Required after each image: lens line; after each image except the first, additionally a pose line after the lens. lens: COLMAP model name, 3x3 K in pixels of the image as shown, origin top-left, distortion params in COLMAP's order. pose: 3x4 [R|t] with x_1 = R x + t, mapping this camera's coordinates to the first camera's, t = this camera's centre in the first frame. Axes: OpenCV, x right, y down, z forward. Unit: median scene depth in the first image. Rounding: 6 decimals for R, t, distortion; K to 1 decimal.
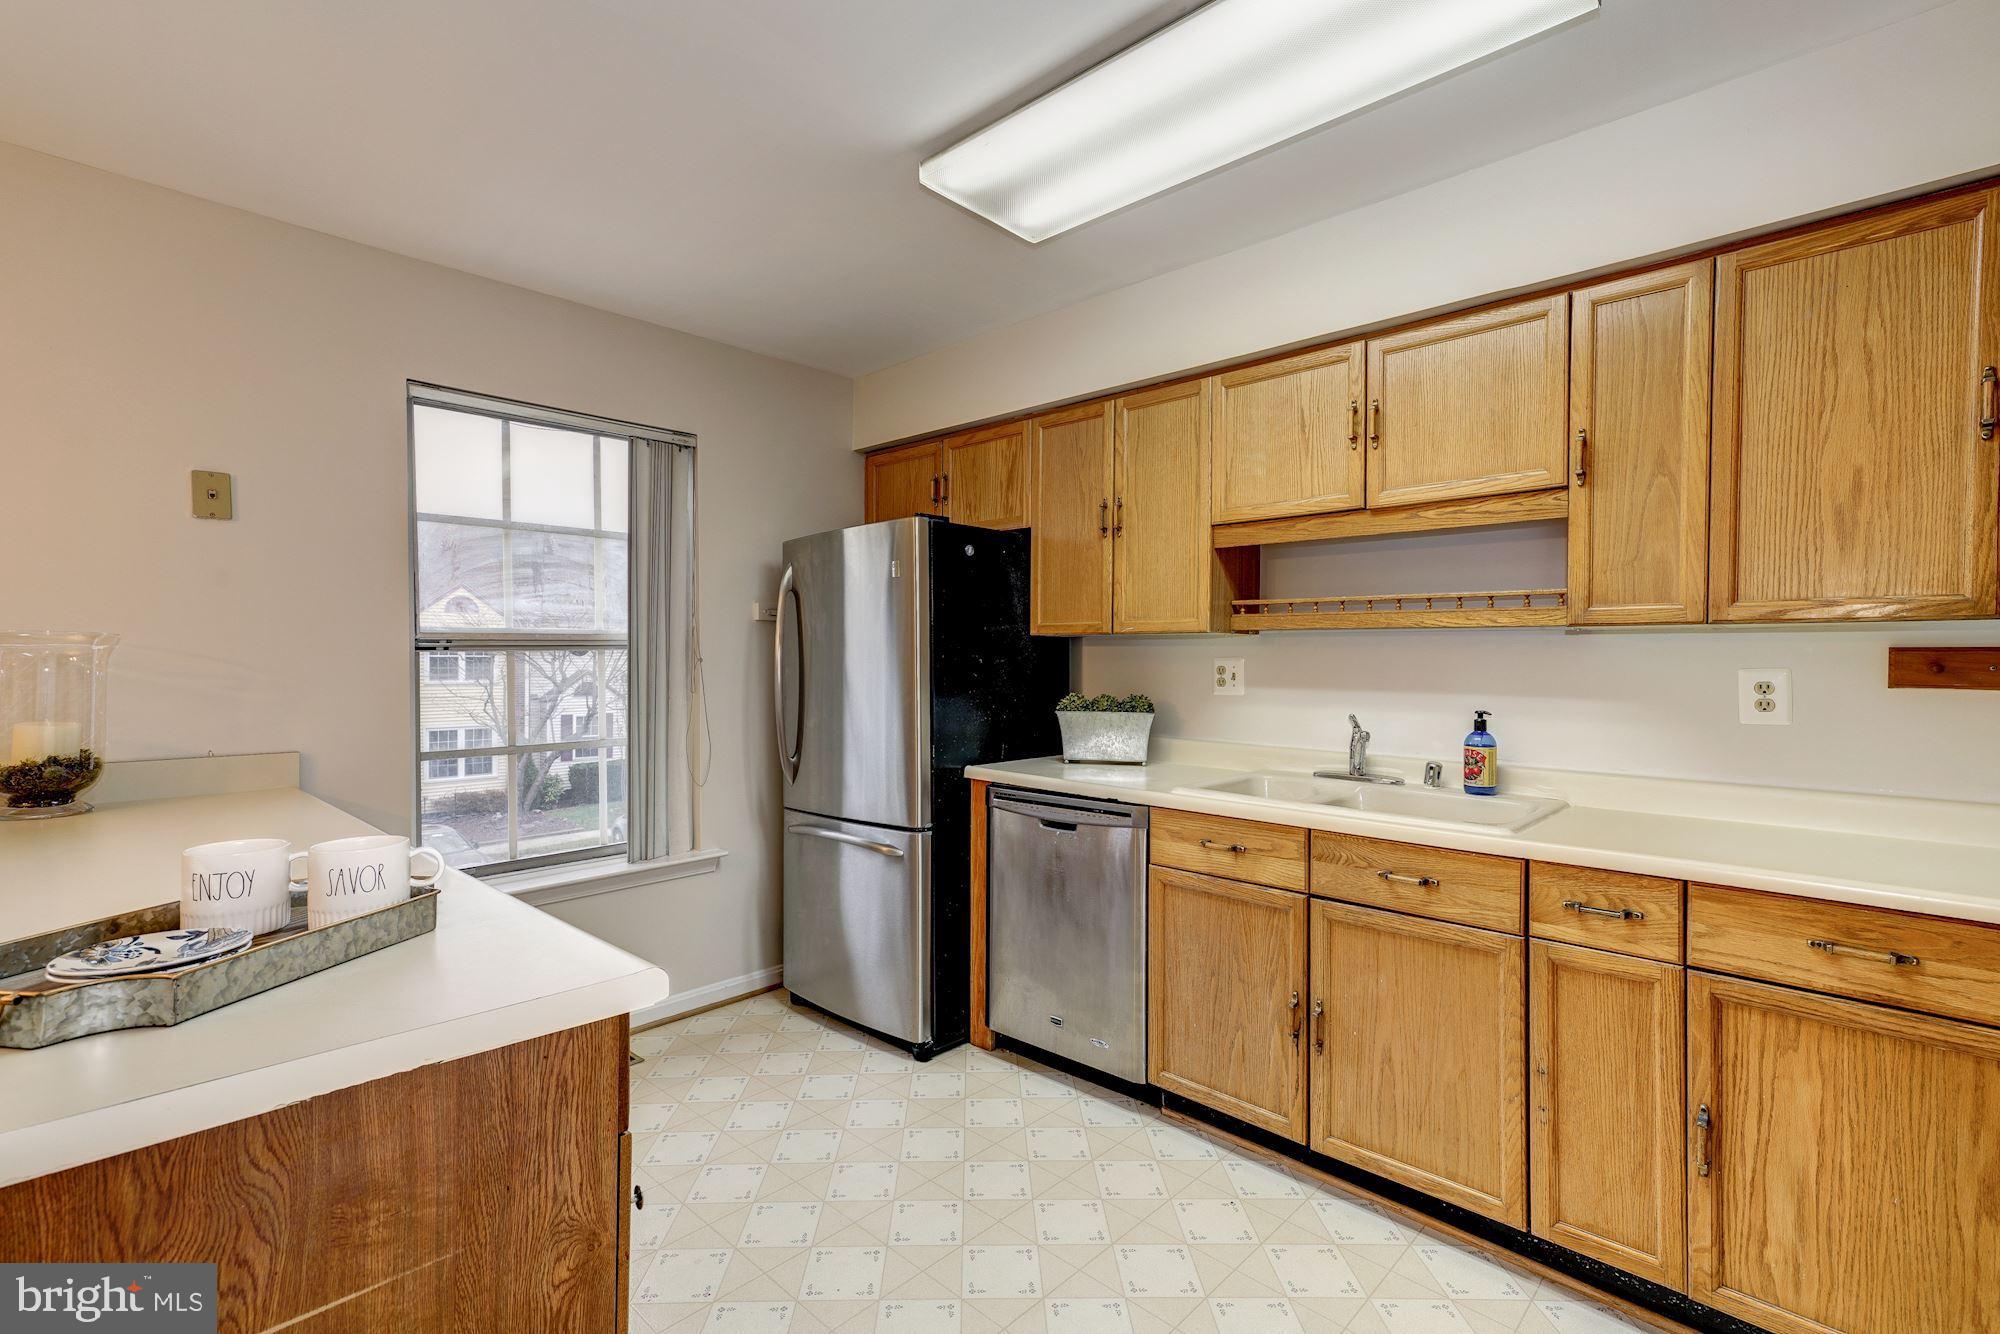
lens RADIAL K [[900.9, 0, 992.5], [0, 900.9, 665.3], [0, 0, 1]] dist [0.010177, 0.003313]
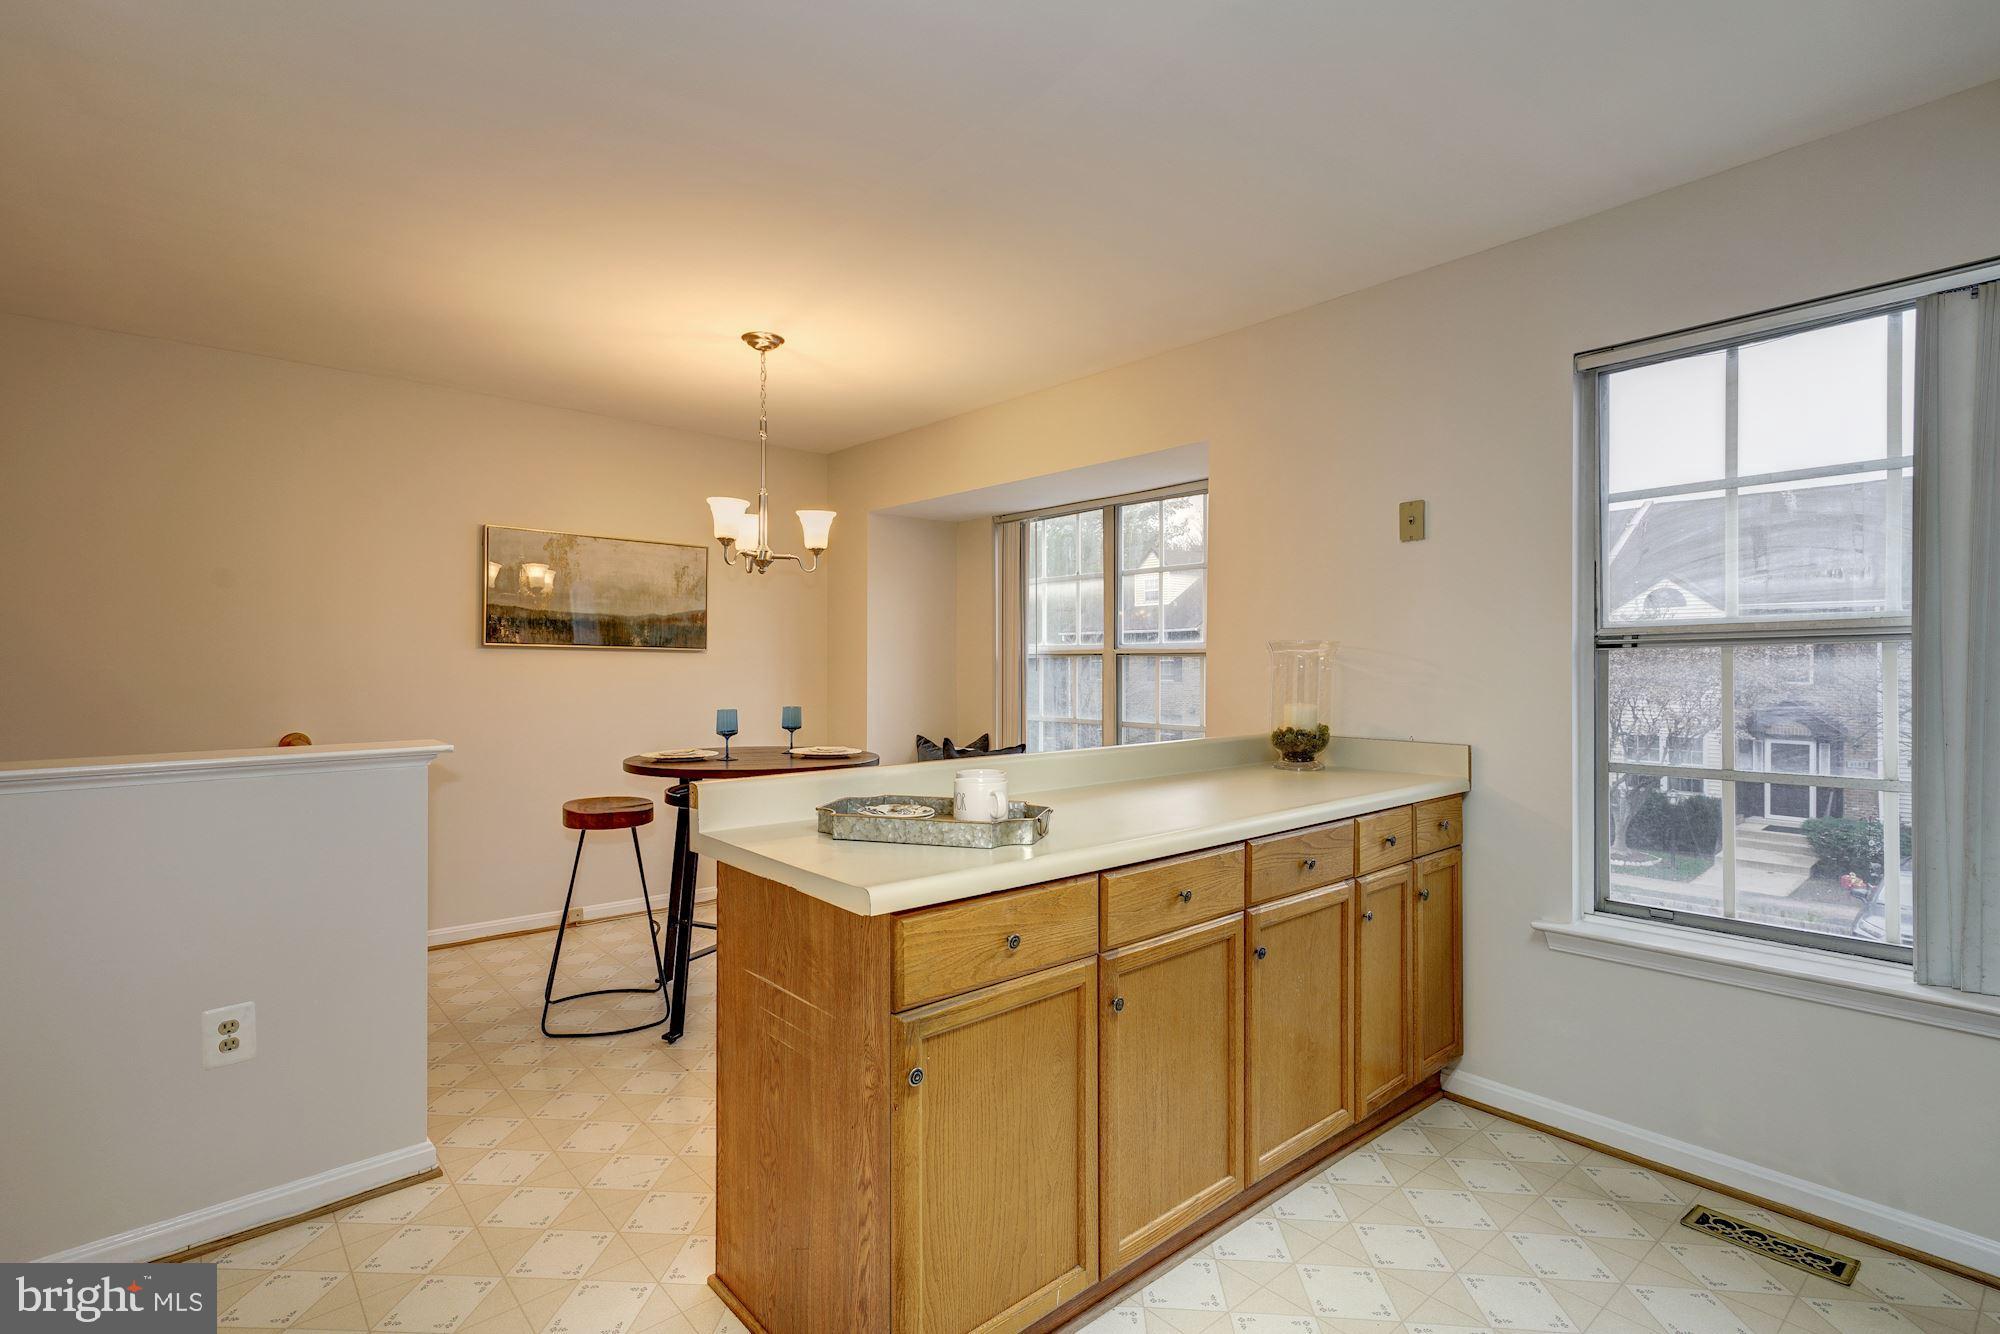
lens RADIAL K [[967.3, 0, 997.3], [0, 967.3, 664.1], [0, 0, 1]] dist [0.020219, 0.000430]
pose [[-0.098446, 0.001999, -0.995140, 0.475848], [-0.002438, 0.999994, 0.002250, -0.001847], [0.995139, 0.002647, -0.098441, 0.611340]]
